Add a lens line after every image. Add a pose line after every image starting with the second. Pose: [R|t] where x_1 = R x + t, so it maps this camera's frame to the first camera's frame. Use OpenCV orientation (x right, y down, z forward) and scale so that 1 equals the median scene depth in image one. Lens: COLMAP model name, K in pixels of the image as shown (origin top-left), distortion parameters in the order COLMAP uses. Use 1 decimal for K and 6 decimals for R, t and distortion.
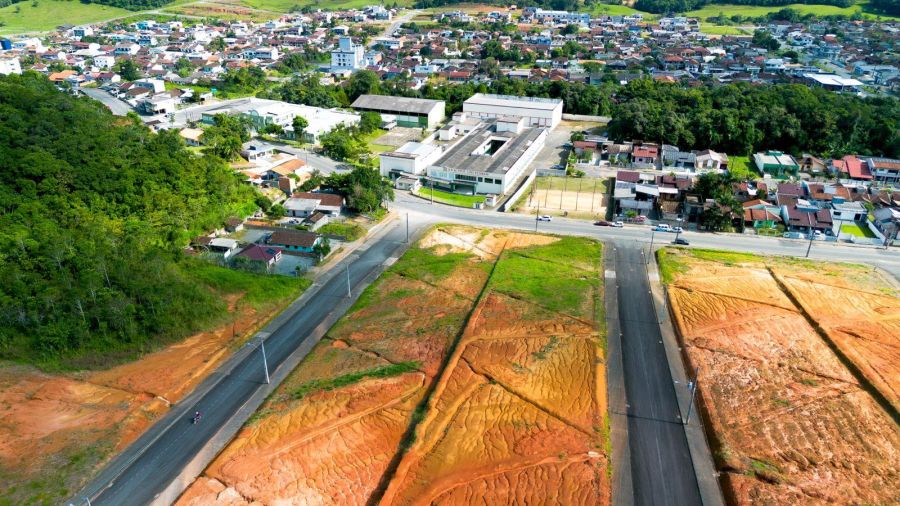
lens RADIAL K [[638.2, 0, 449.0], [0, 638.2, 251.0], [0, 0, 1]] dist [0.060550, -0.060170]
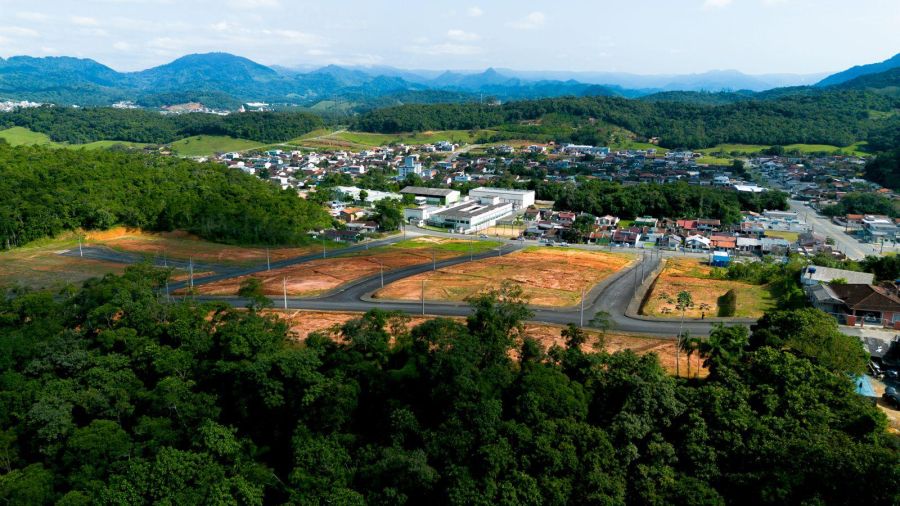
lens RADIAL K [[638.2, 0, 449.0], [0, 638.2, 251.0], [0, 0, 1]] dist [0.060550, -0.060170]
pose [[0.989904, 0.033896, -0.137626, 0.177358], [-0.061825, 0.977004, -0.204061, 0.214993], [0.127544, 0.210510, 0.969236, -0.446623]]
